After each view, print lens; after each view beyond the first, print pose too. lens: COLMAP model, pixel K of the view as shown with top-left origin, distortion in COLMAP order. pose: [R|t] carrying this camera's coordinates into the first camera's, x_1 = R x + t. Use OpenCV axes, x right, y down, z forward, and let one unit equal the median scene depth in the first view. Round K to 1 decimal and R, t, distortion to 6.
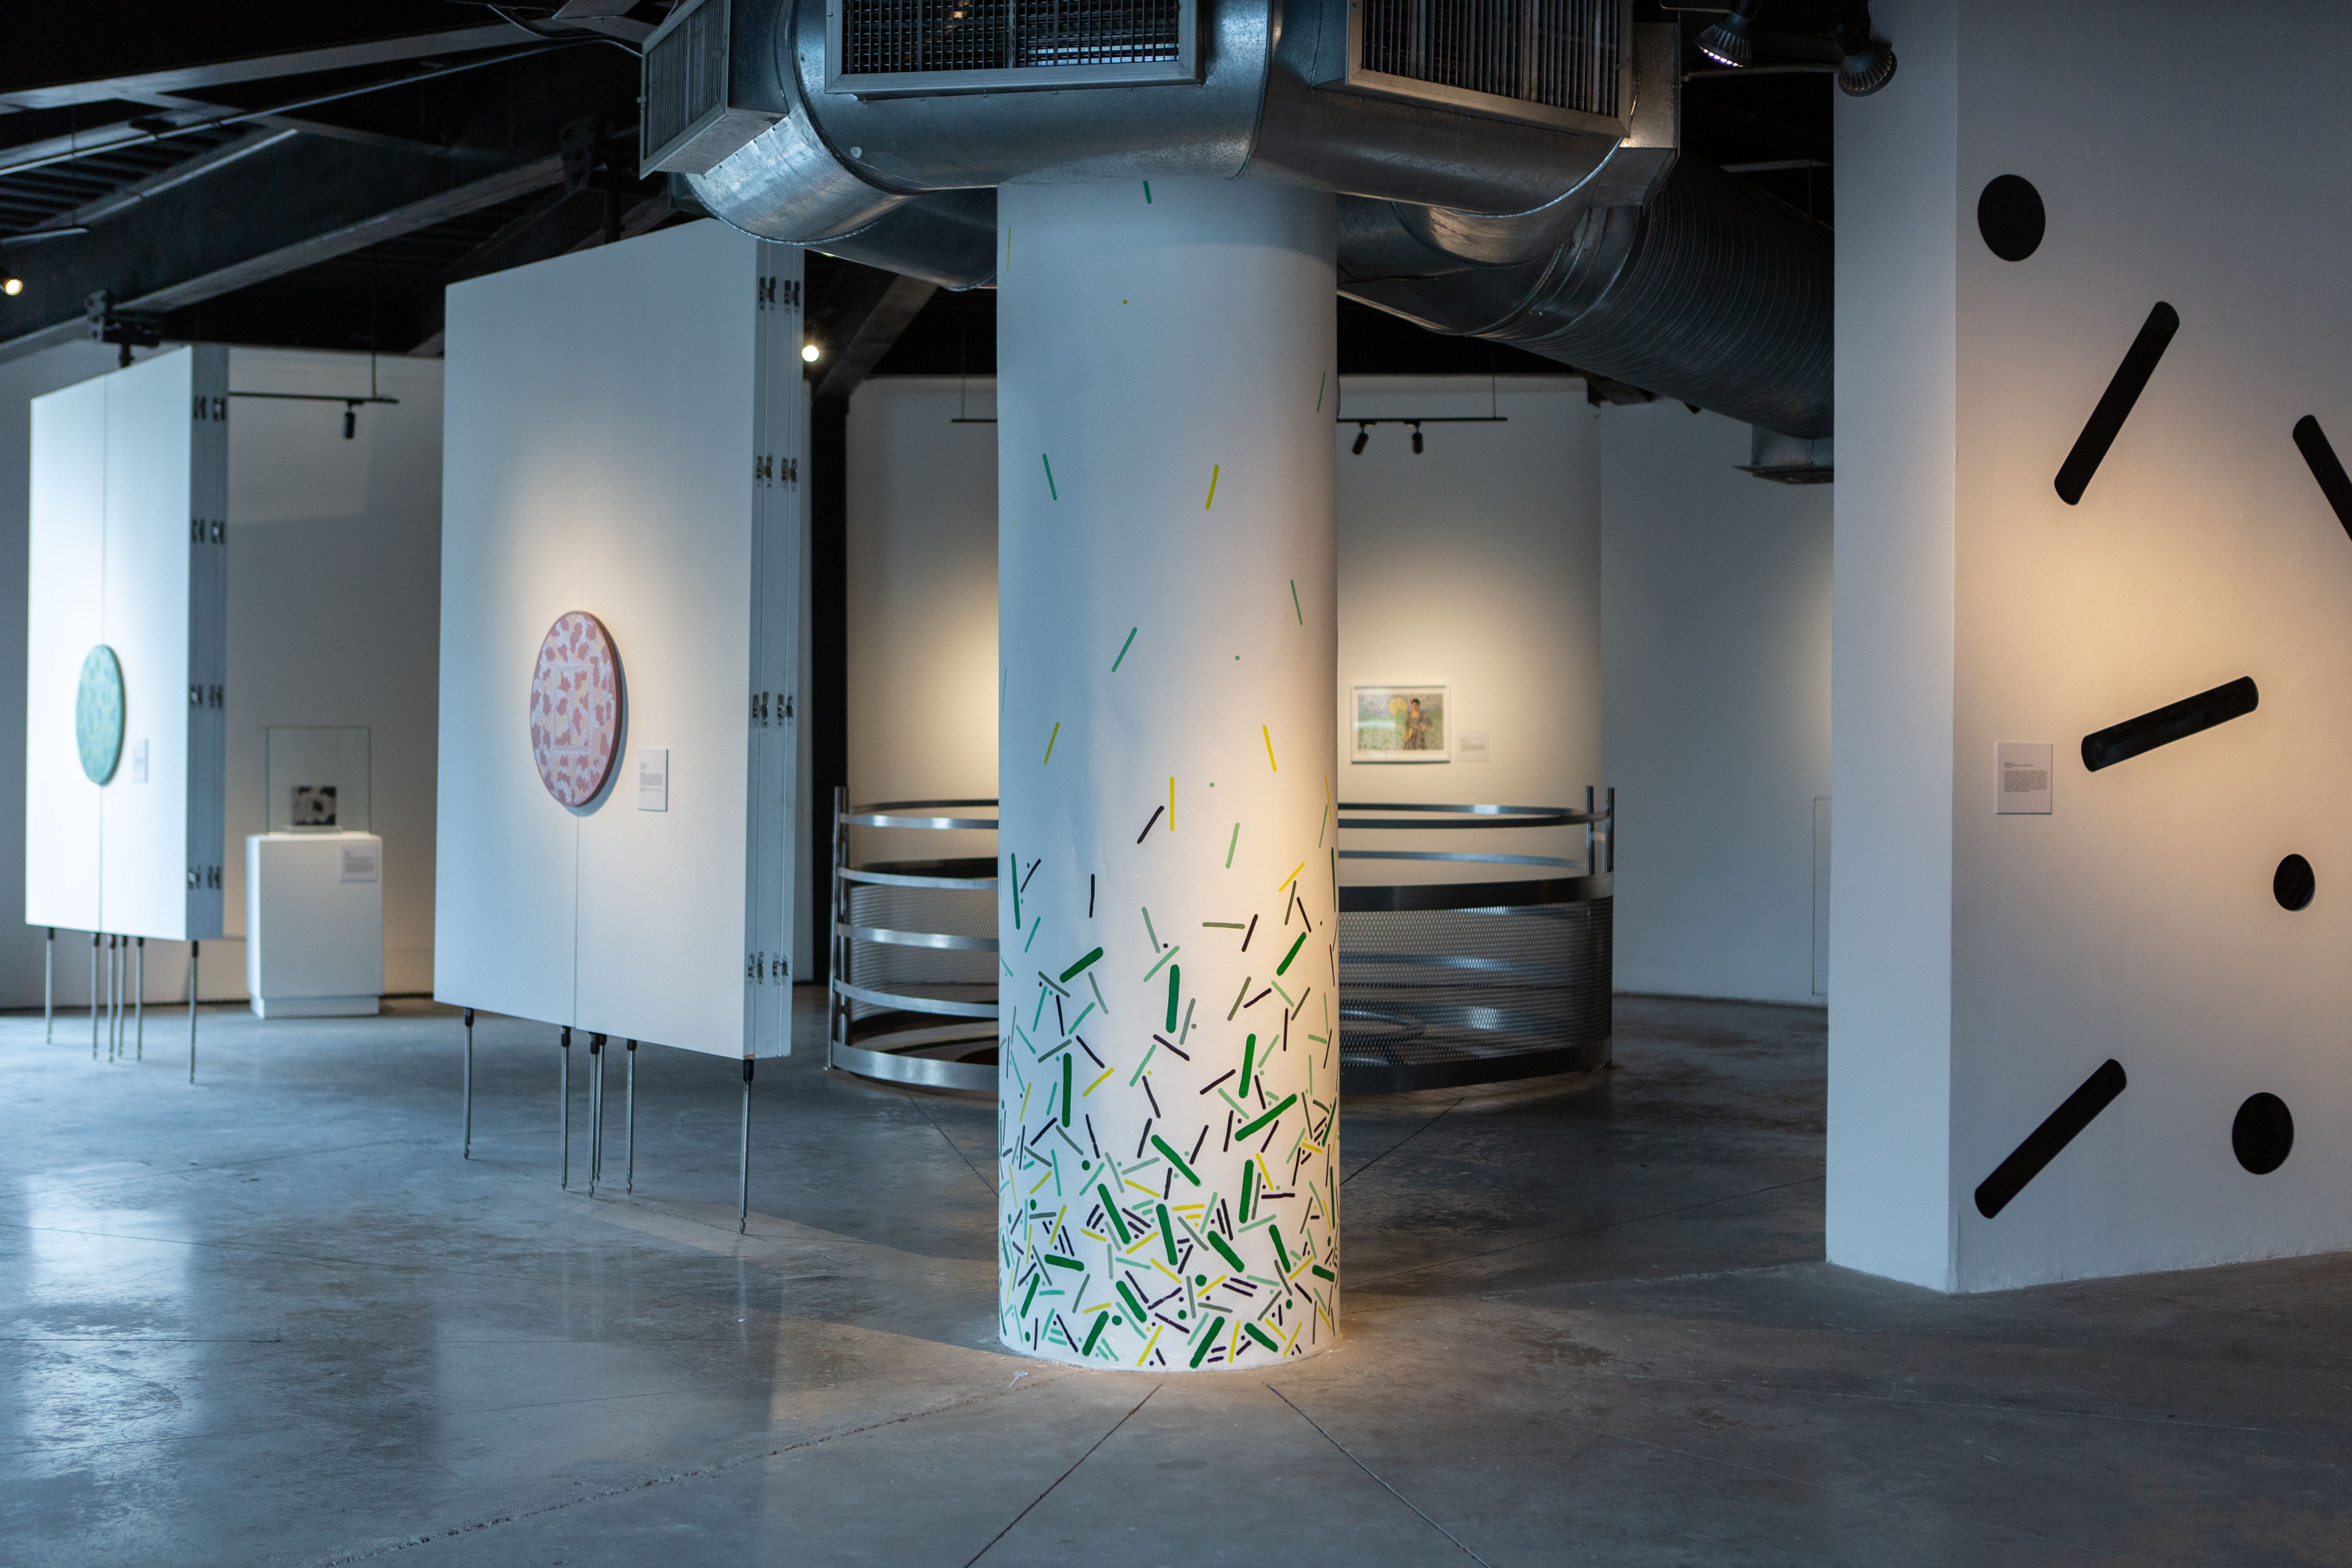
lens RADIAL K [[3030.3, 0, 1175.5], [0, 3030.3, 781.9], [0, 0, 1]] dist [0.028756, 0.000000]
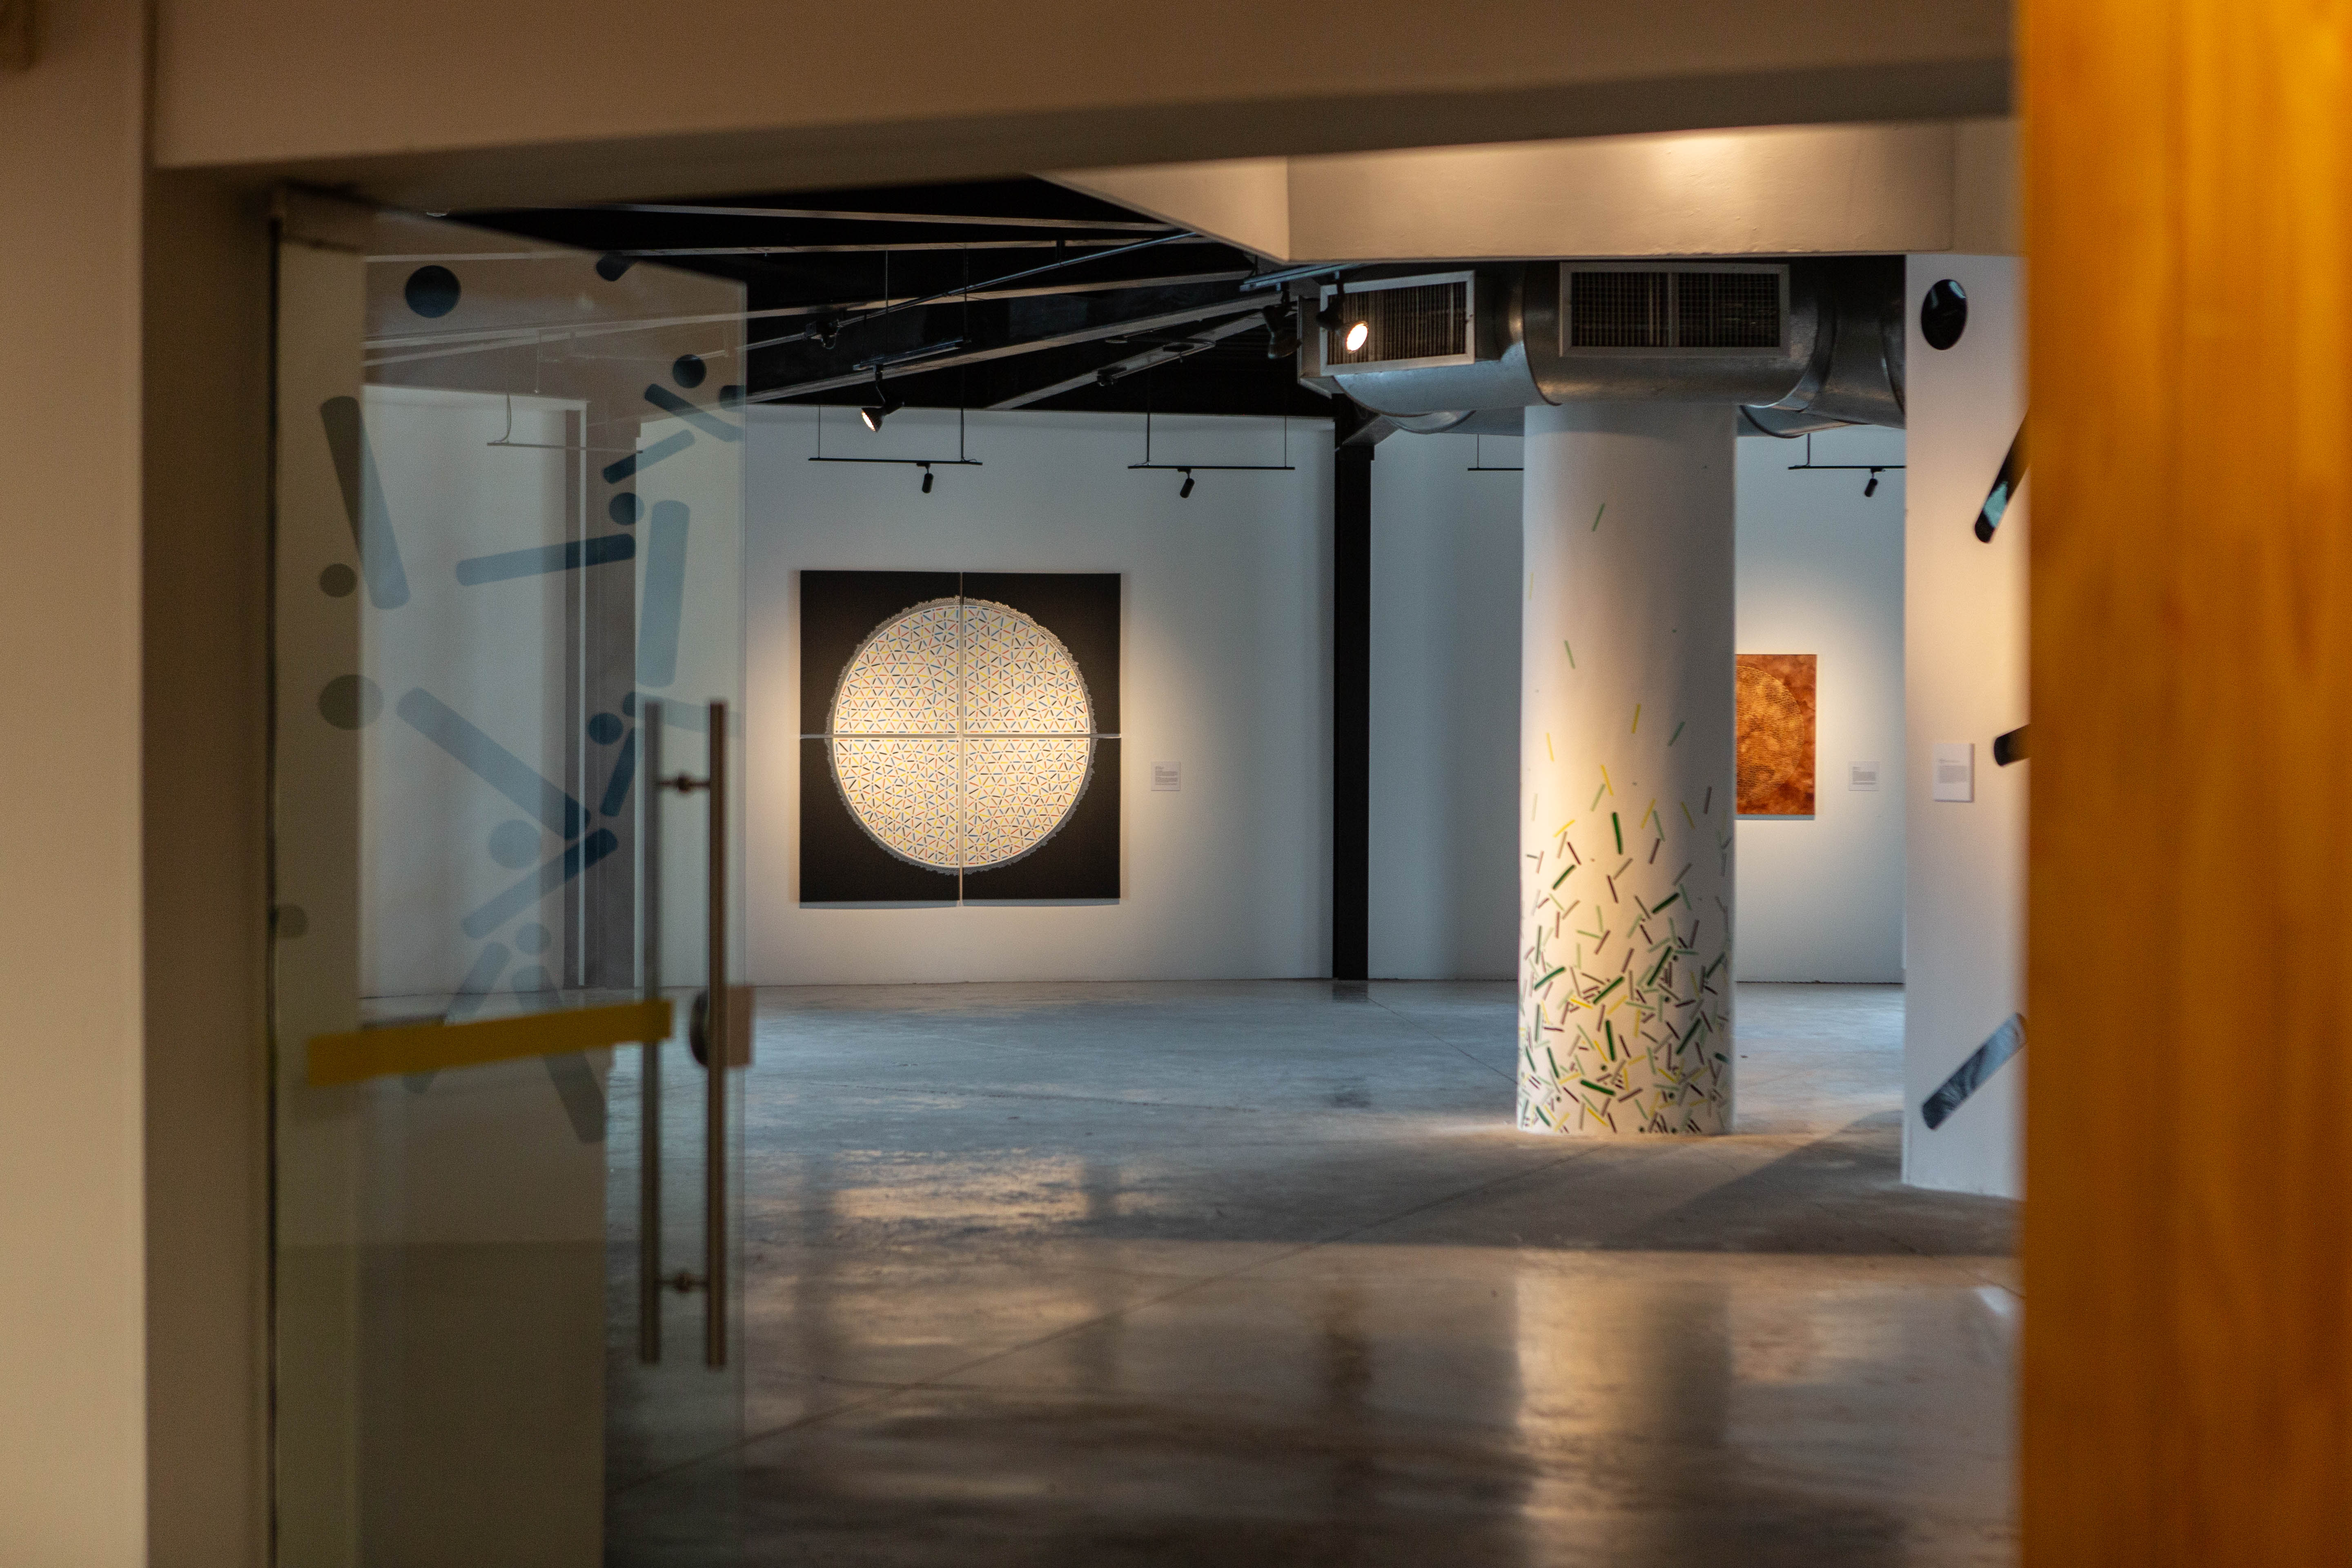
lens RADIAL K [[4166.4, 0, 1177.5], [0, 4166.4, 787.2], [0, 0, 1]] dist [0.040786, 0.000000]
pose [[0.065528, 0.013773, -0.997756, 2.178349], [-0.005570, 0.999894, 0.013437, -0.017558], [0.997835, 0.004677, 0.065598, 0.659721]]
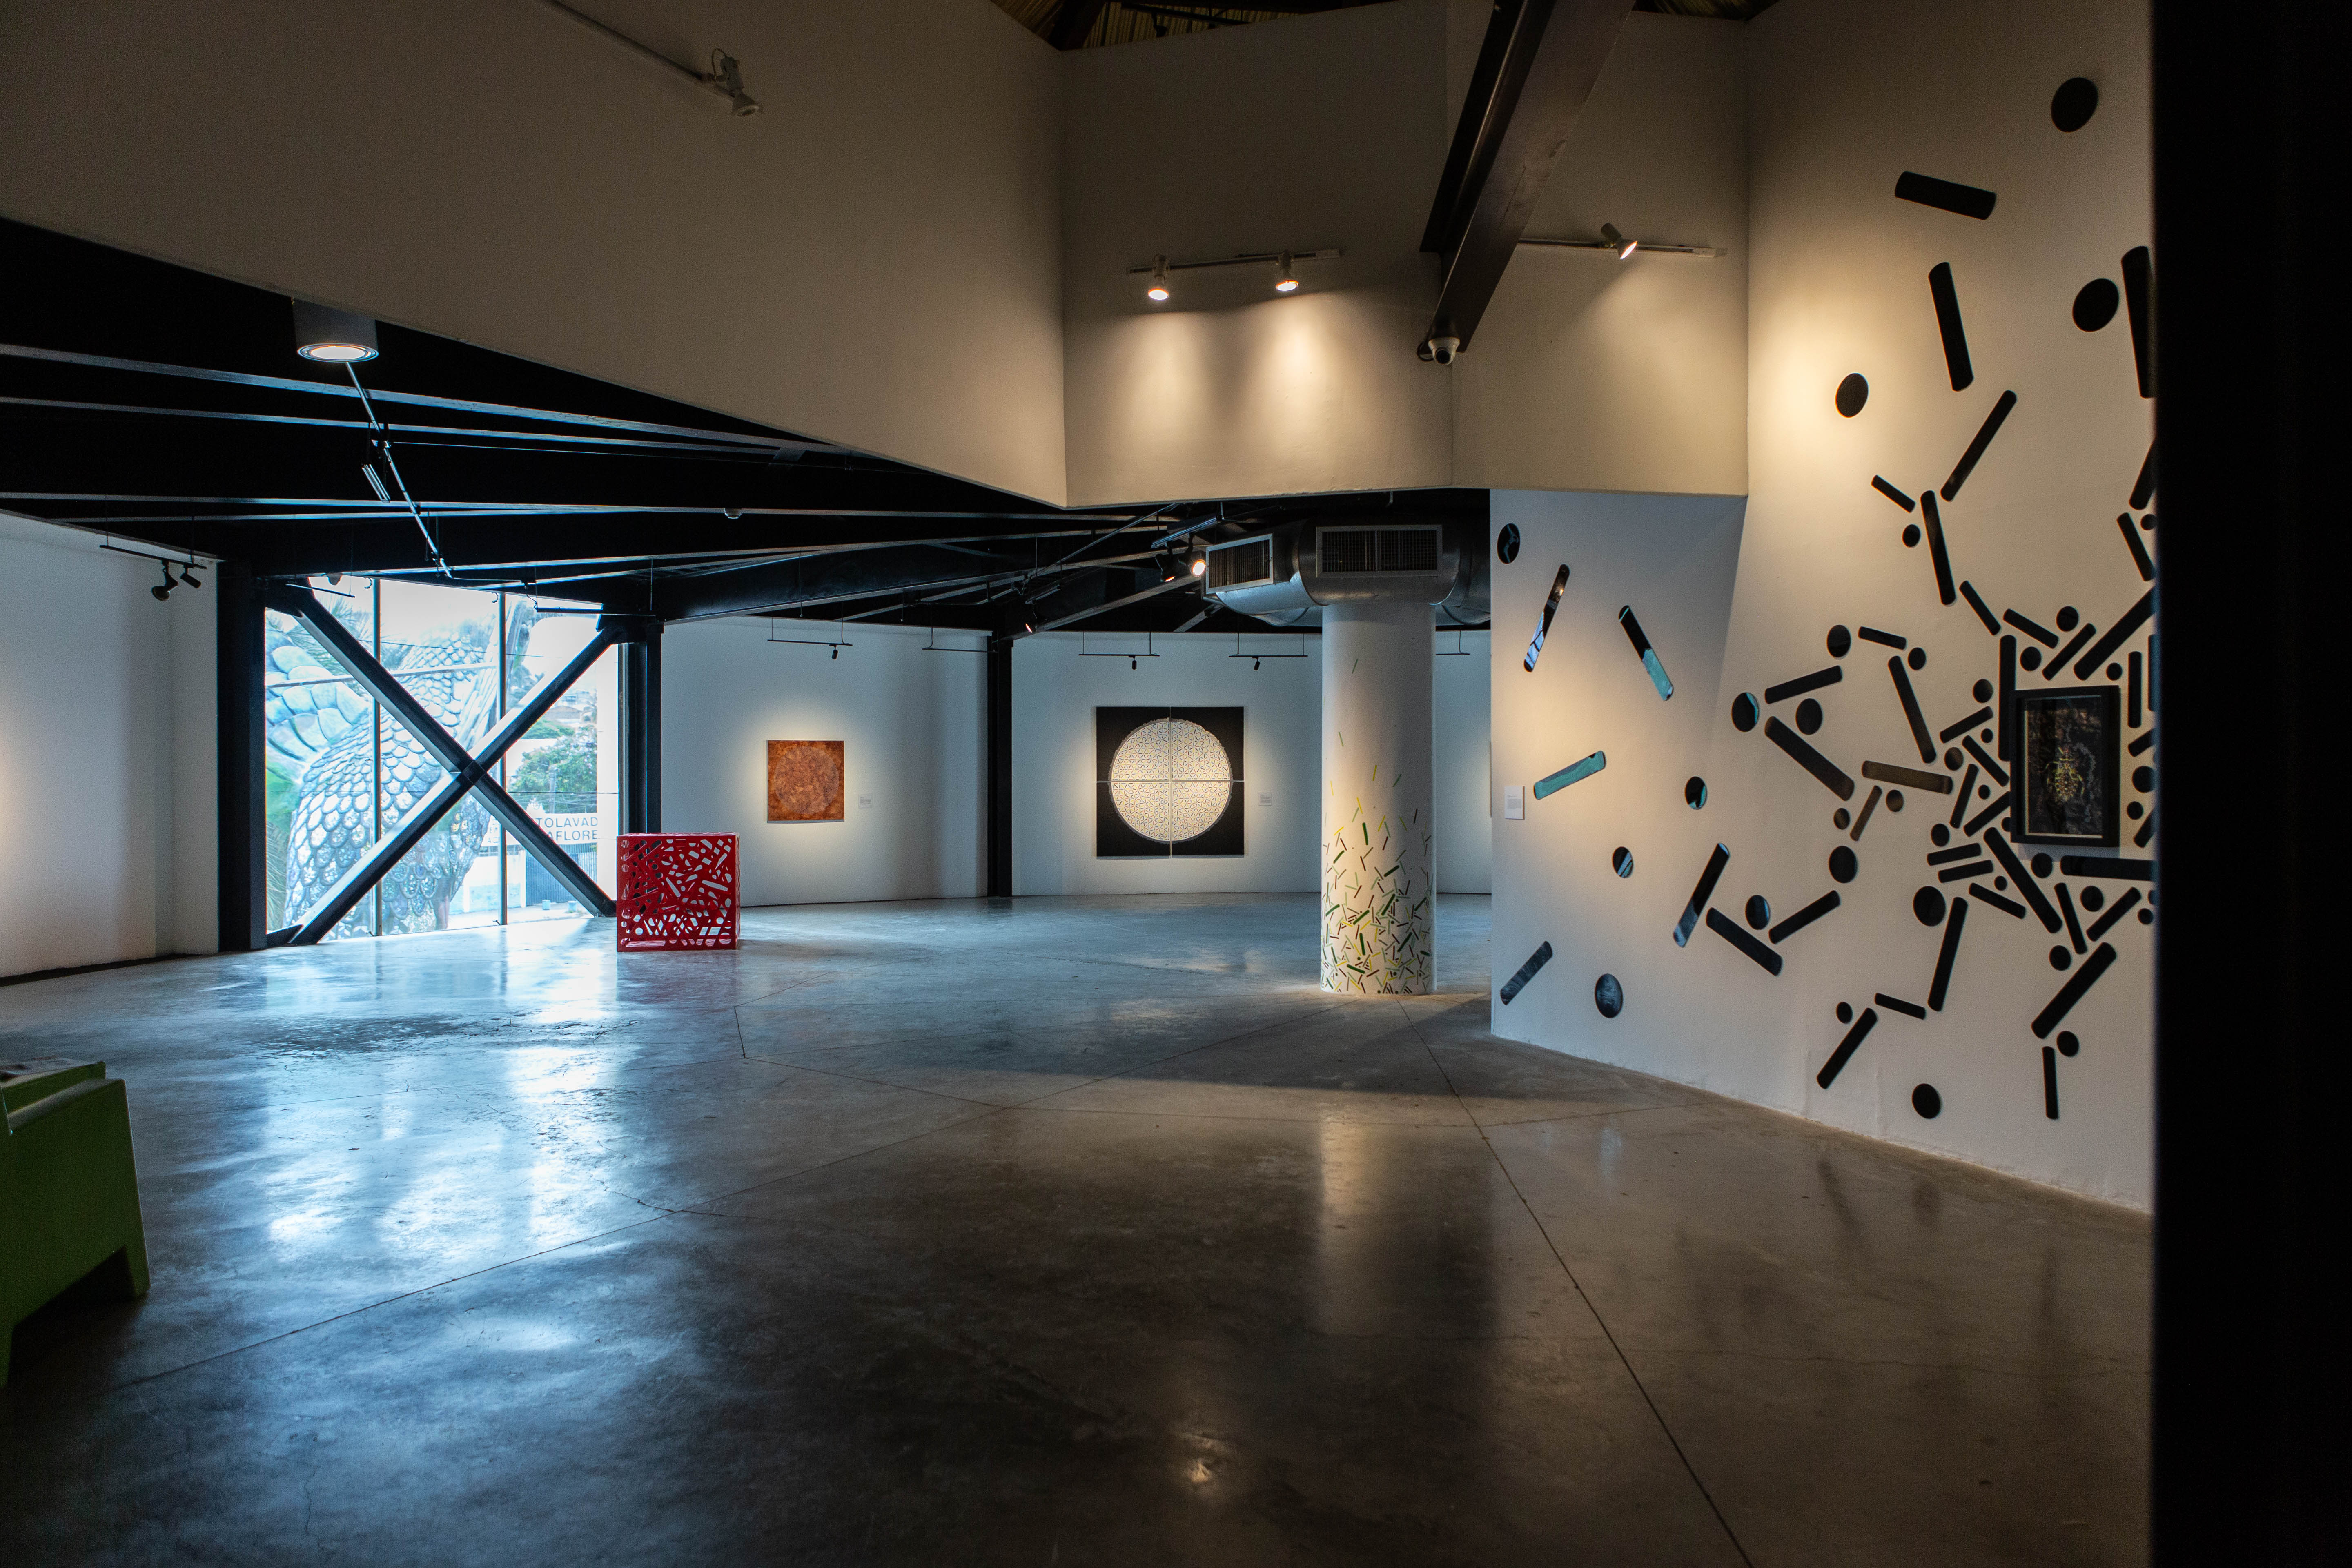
lens RADIAL K [[1582.4, 0, 1171.3], [0, 1582.4, 774.9], [0, 0, 1]] dist [-0.028217, -0.000982]
pose [[-0.091782, -0.000516, -0.995779, 1.593748], [-0.000138, 1.000000, -0.000505, -0.022463], [0.995779, 0.000091, -0.091782, 0.979915]]
